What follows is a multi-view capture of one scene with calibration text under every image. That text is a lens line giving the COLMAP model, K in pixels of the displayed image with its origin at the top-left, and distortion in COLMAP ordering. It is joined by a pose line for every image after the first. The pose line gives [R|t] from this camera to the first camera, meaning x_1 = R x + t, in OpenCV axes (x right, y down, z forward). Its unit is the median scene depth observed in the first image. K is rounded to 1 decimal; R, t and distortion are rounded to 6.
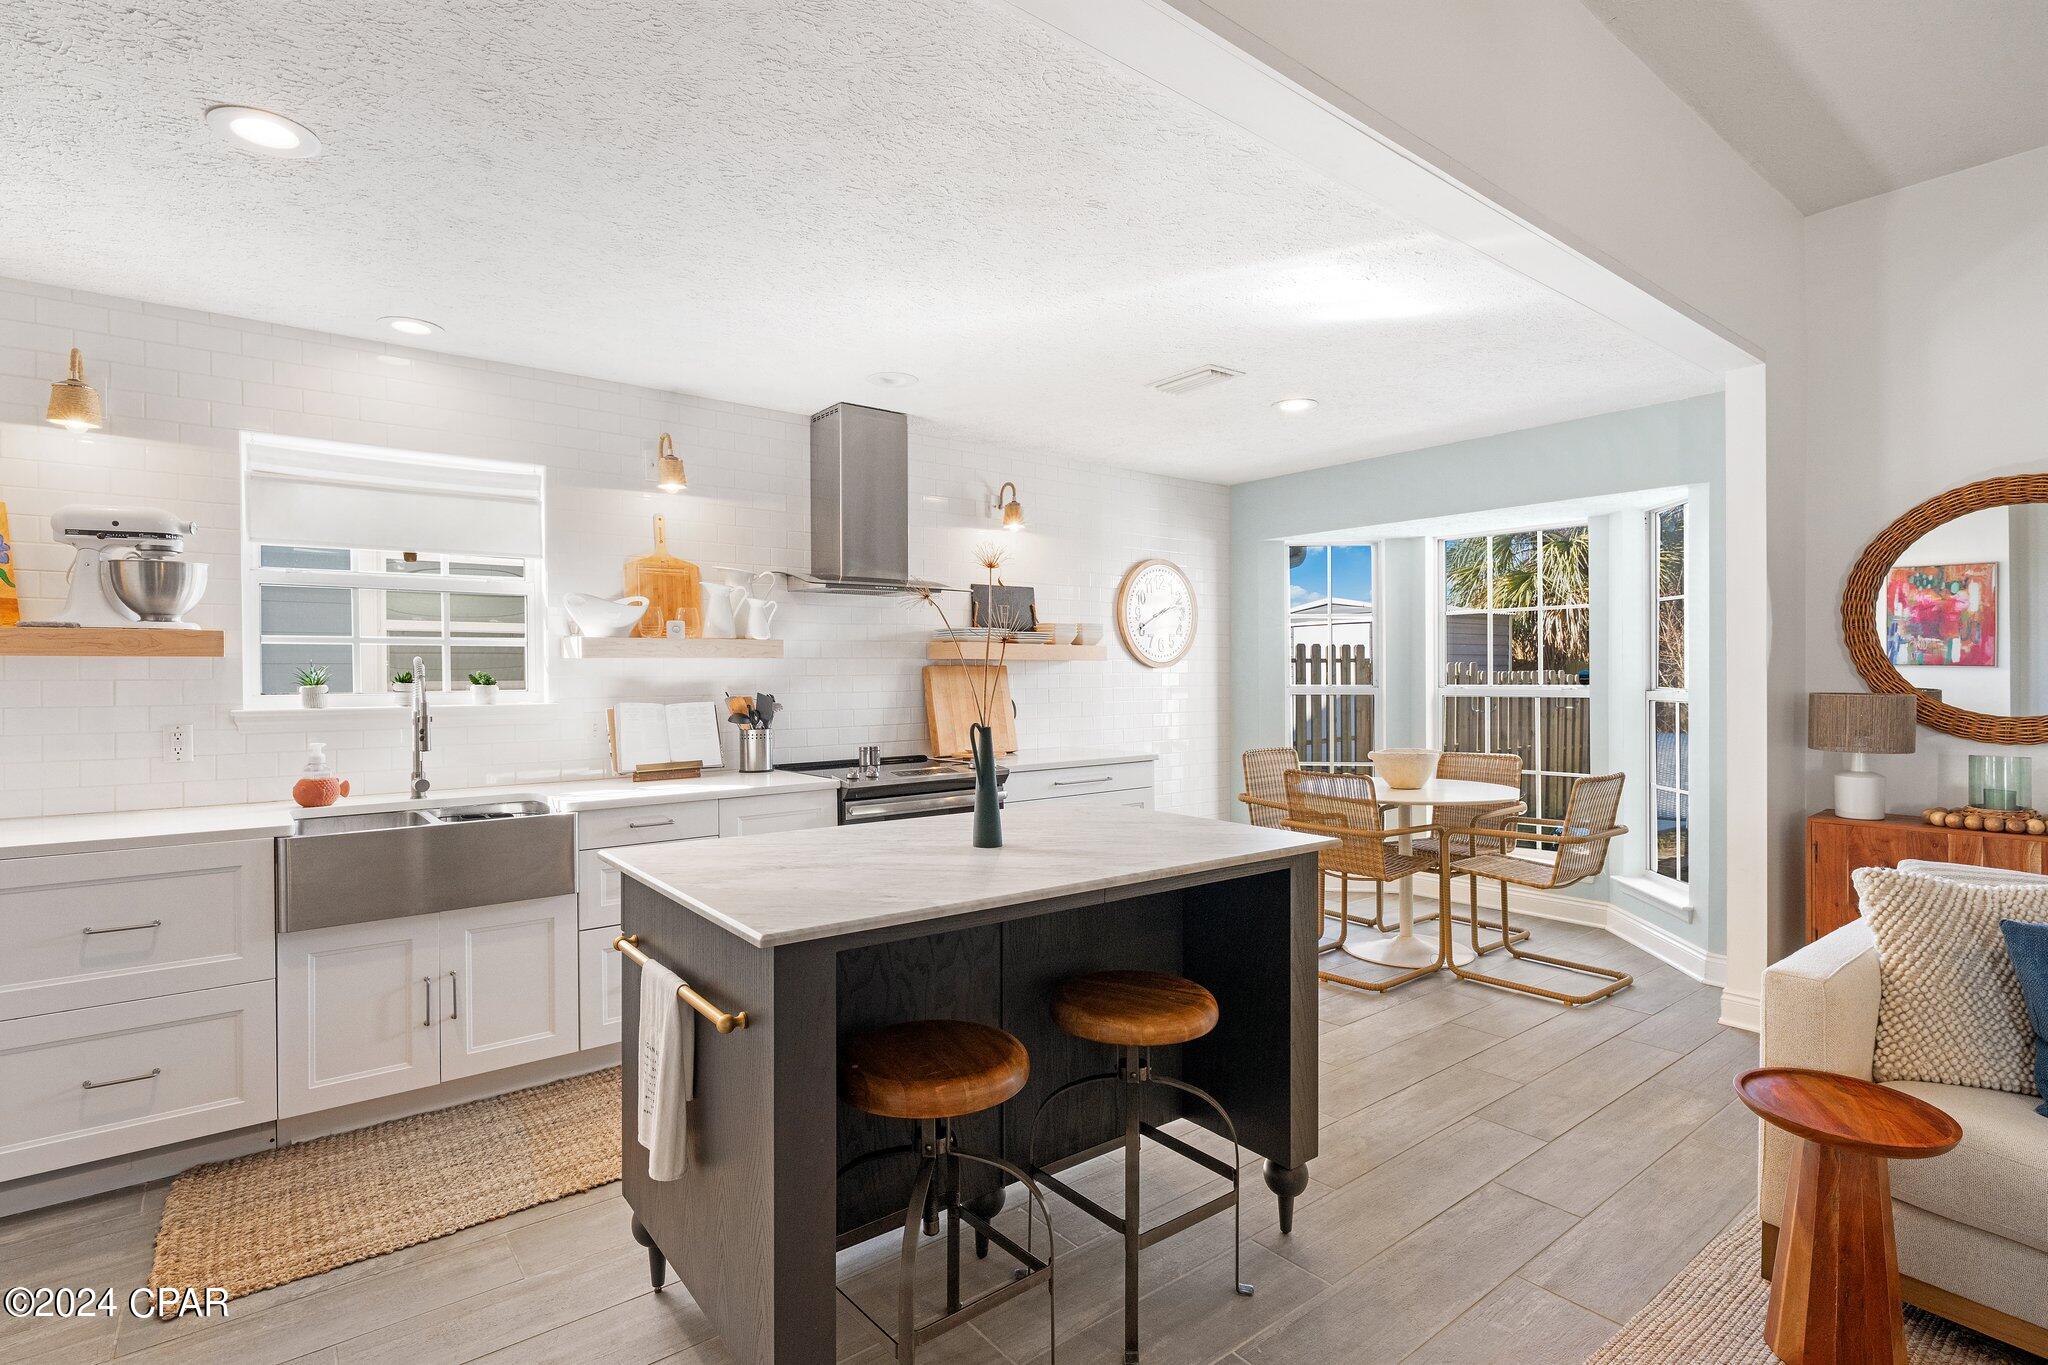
lens RADIAL K [[986.8, 0, 1018.6], [0, 986.8, 678.4], [0, 0, 1]] dist [0.004652, -0.003376]
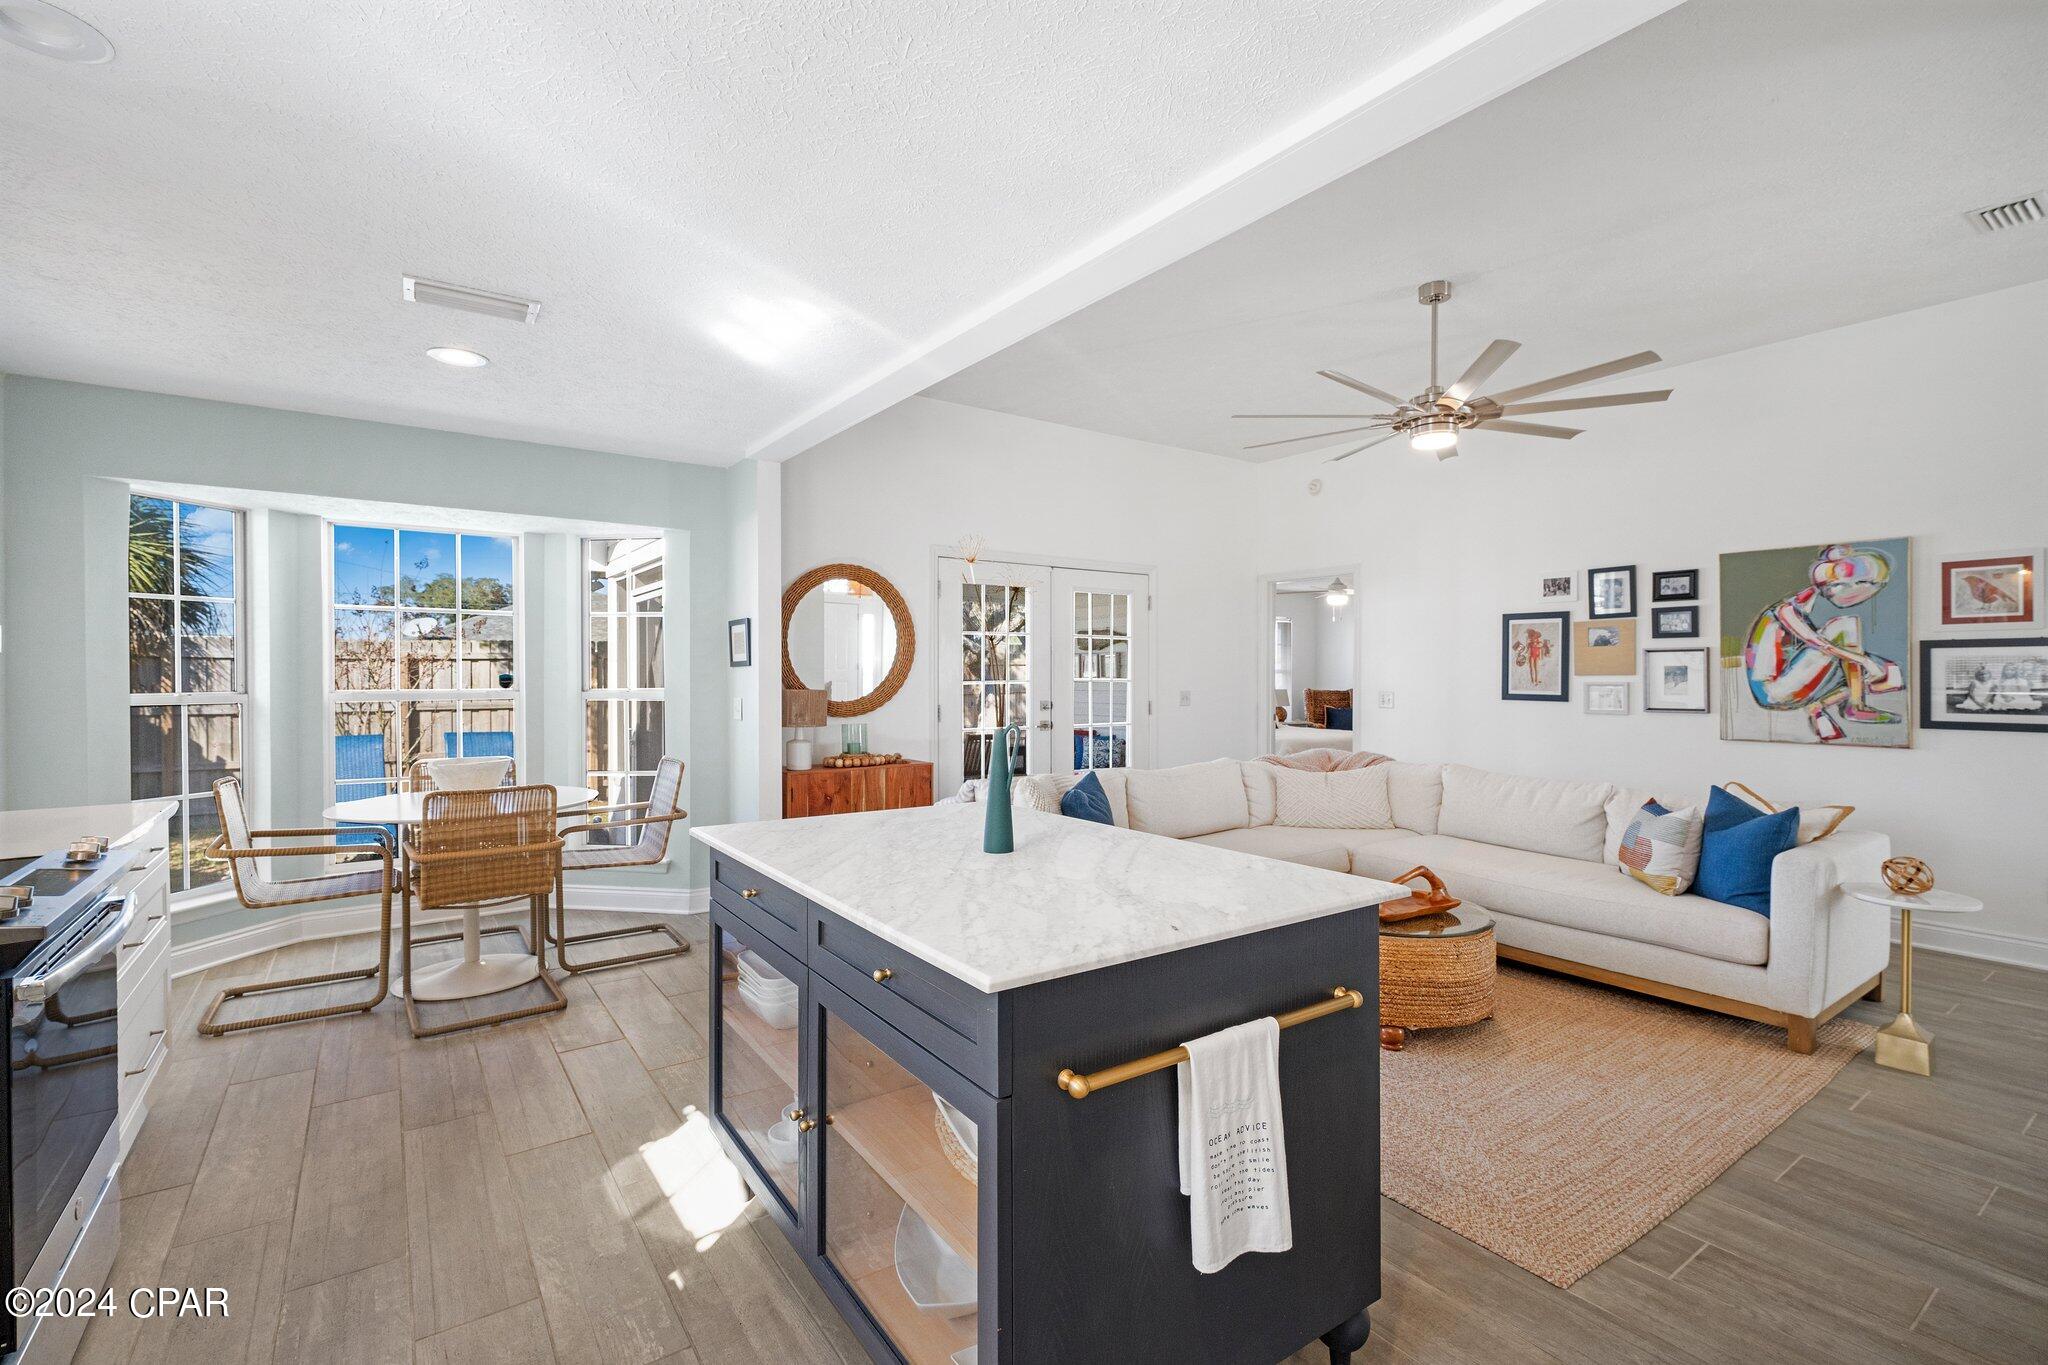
lens RADIAL K [[927.1, 0, 1022.8], [0, 927.1, 667.7], [0, 0, 1]] dist [0.001615, -0.001999]
pose [[0.052859, 0.012816, 0.998520, -0.550782], [0.006702, 0.999891, -0.013189, 0.002798], [-0.998579, 0.007389, 0.052767, 0.537972]]
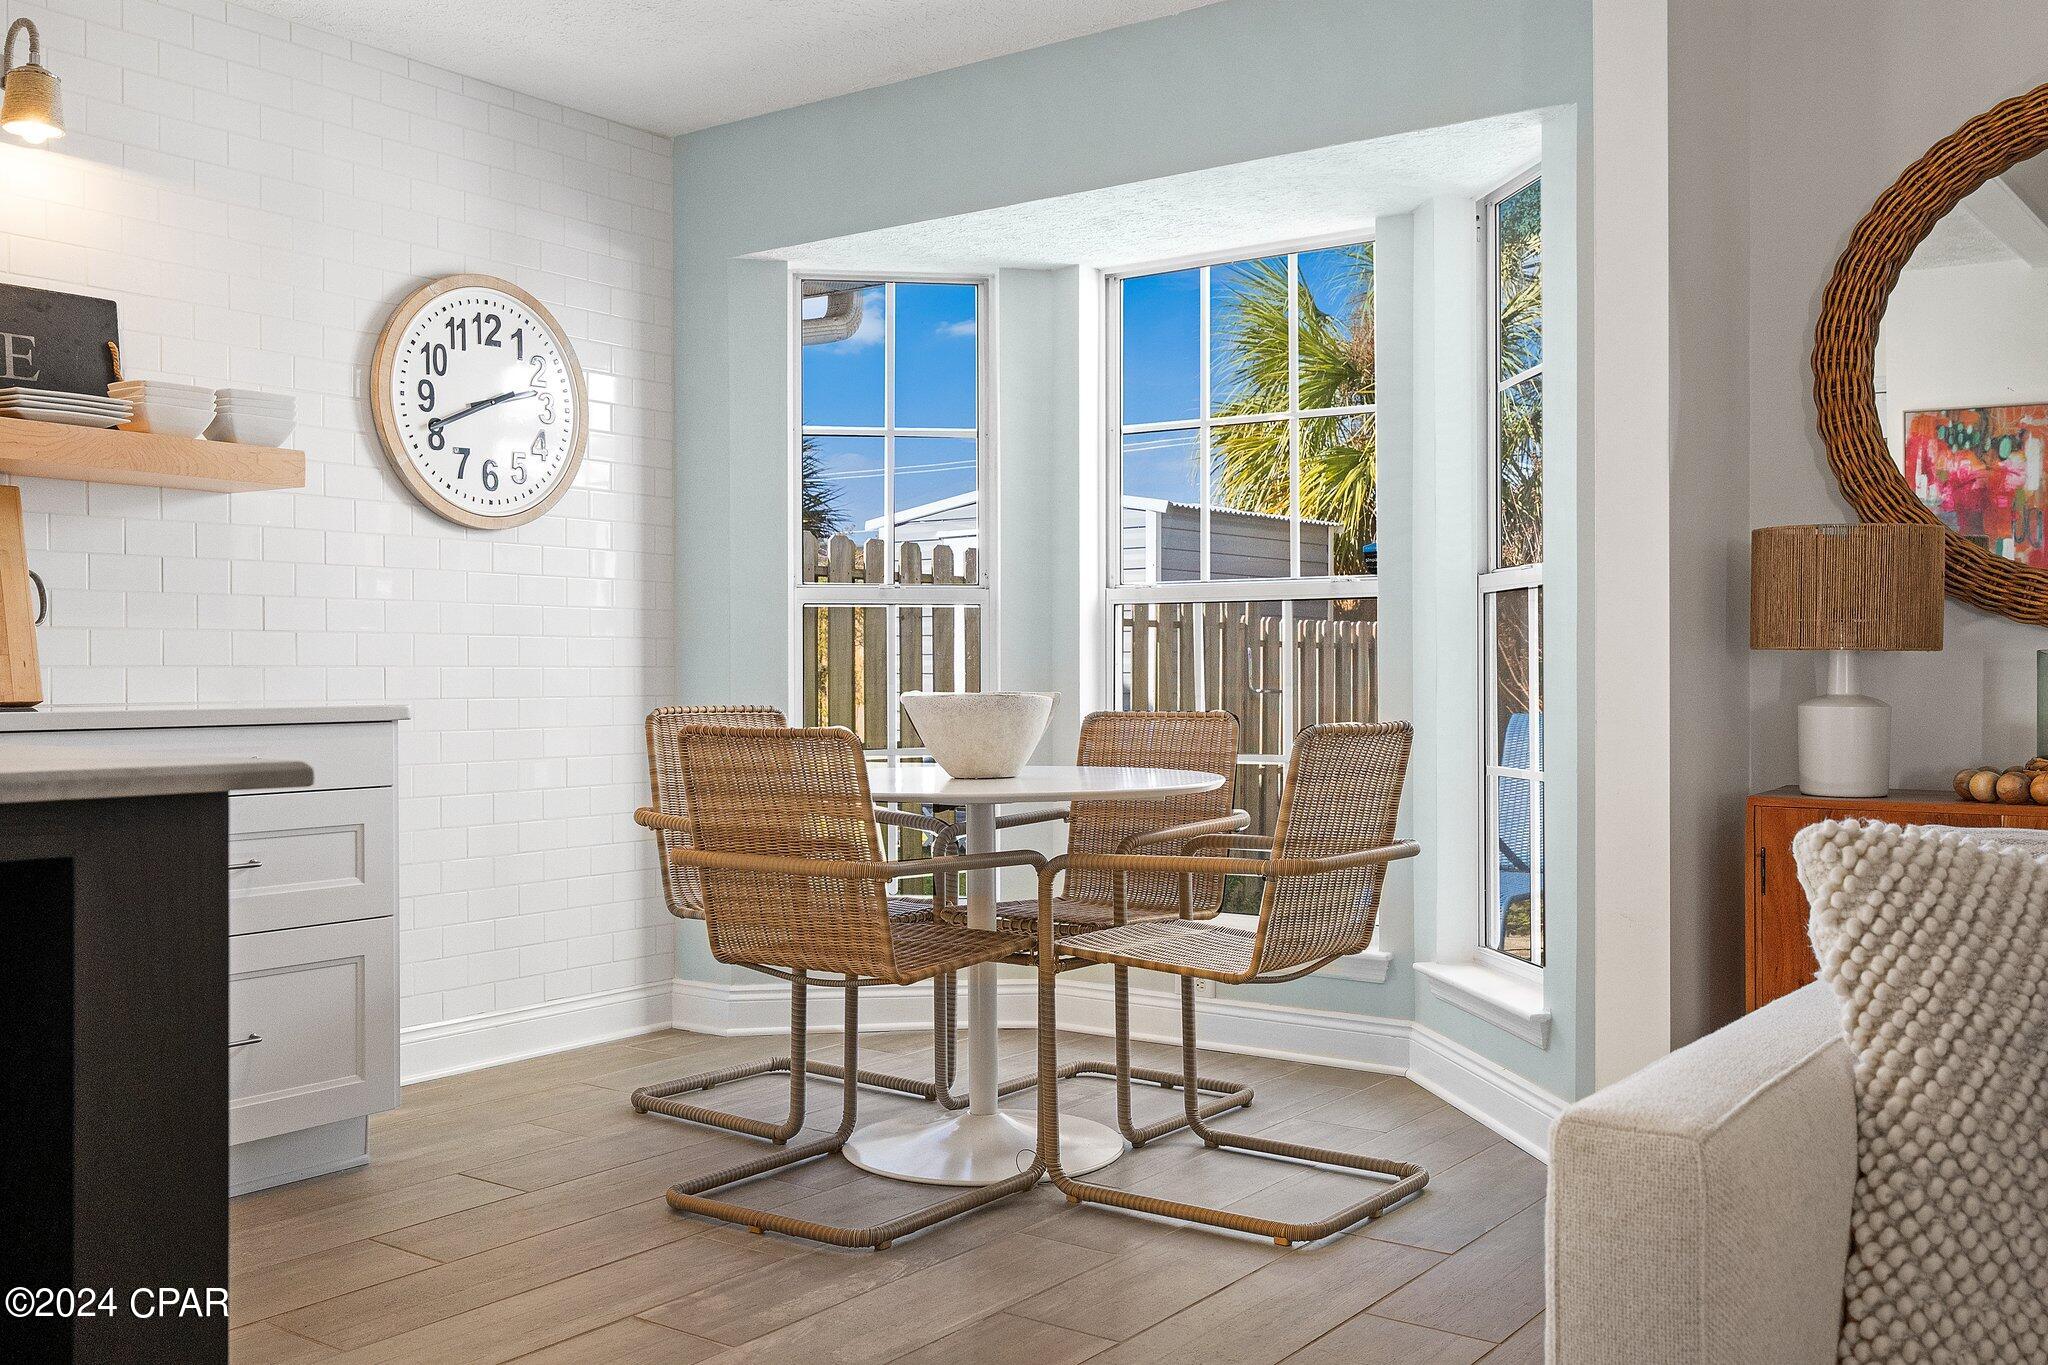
lens RADIAL K [[1832.5, 0, 1011.6], [0, 1832.5, 669.2], [0, 0, 1]] dist [0.015483, -0.019420]
pose [[0.965118, 0.004377, 0.261779, 0.232449], [-0.002491, 0.999968, -0.007537, 0.083883], [-0.261804, 0.006622, 0.965098, 0.252566]]
